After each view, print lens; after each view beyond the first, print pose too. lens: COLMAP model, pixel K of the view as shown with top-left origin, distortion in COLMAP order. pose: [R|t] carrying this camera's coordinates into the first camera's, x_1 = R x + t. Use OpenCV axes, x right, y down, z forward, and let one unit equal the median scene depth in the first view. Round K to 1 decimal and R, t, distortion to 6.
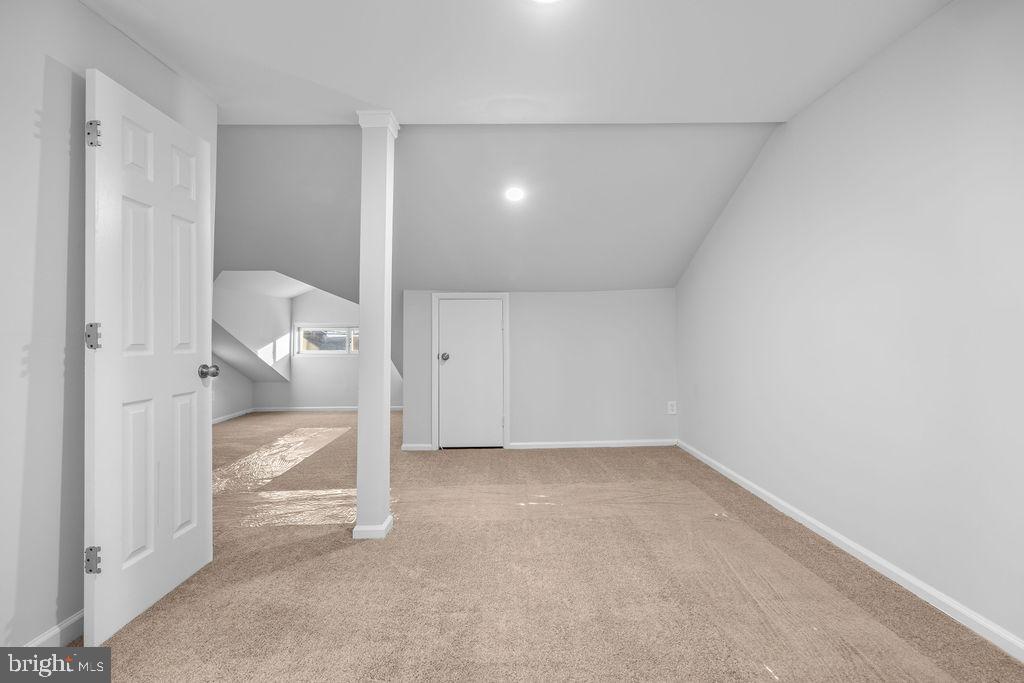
lens RADIAL K [[440.1, 0, 512.5], [0, 440.1, 324.4], [0, 0, 1]] dist [-0.001001, 0.000014]
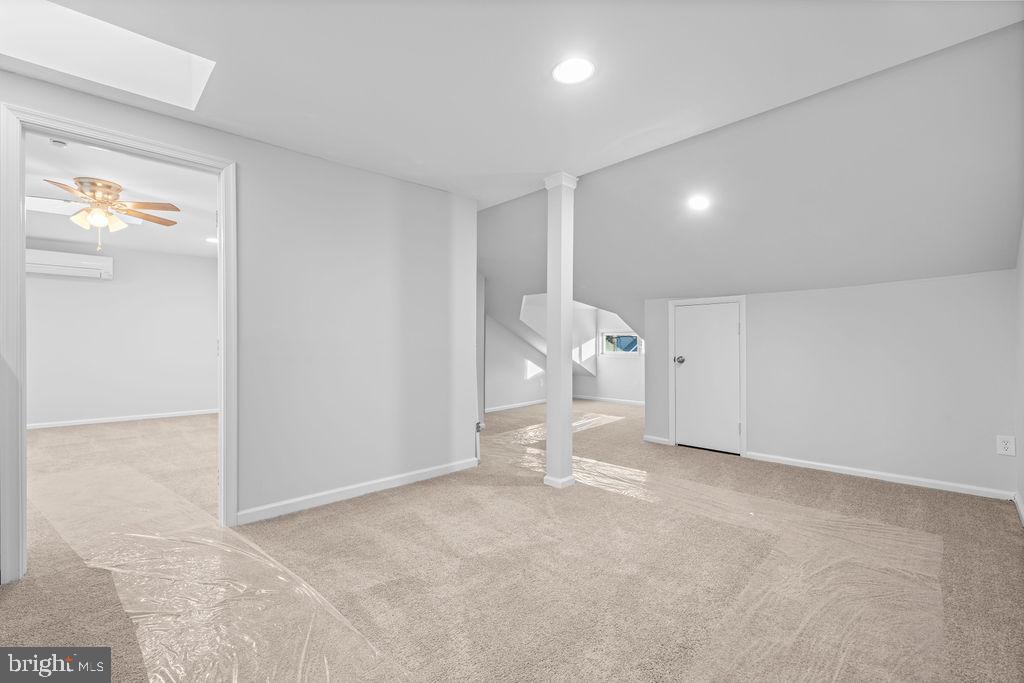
lens RADIAL K [[429.2, 0, 512.0], [0, 429.2, 341.5], [0, 0, 1]] dist [-0.001168, 0.000215]
pose [[0.689636, 0.001926, -0.724154, 0.384175], [0.021974, 0.999480, 0.023585, -0.005552], [0.723823, -0.032178, 0.689235, -0.012665]]
